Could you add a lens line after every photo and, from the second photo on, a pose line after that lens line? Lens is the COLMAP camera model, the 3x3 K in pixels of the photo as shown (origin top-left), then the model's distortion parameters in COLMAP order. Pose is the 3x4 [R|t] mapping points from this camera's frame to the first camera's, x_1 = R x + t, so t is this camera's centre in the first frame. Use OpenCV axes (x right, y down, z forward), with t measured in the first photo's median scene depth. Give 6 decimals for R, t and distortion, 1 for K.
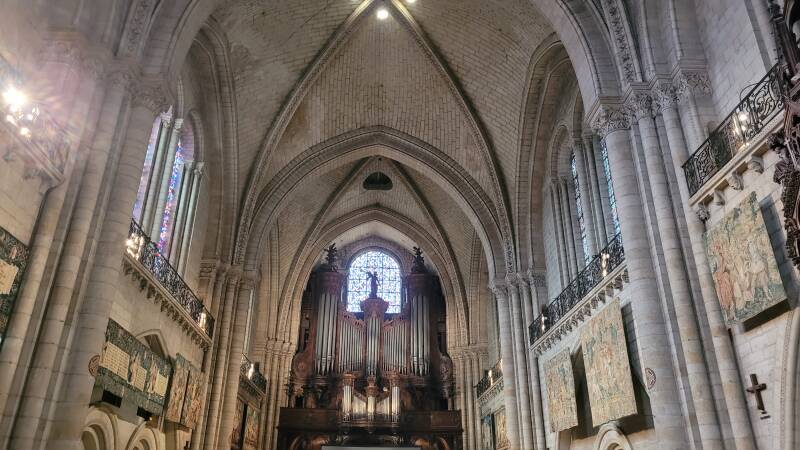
lens RADIAL K [[604.3, 0, 396.4], [0, 604.3, 211.0], [0, 0, 1]] dist [0.041668, -0.025811]
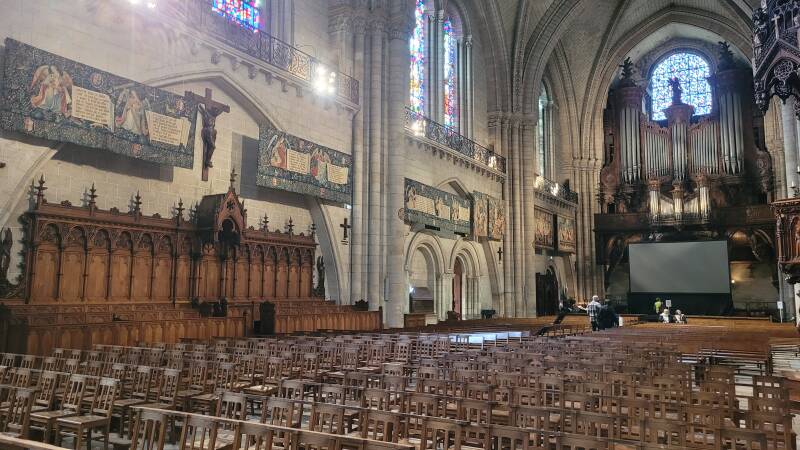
lens RADIAL K [[604.3, 0, 402.6], [0, 604.3, 220.6], [0, 0, 1]] dist [0.041668, -0.025811]
pose [[0.837938, -0.070194, -0.541232, 0.128731], [0.243082, 0.935899, 0.254960, -0.048864], [0.488642, -0.345205, 0.801288, -0.109442]]
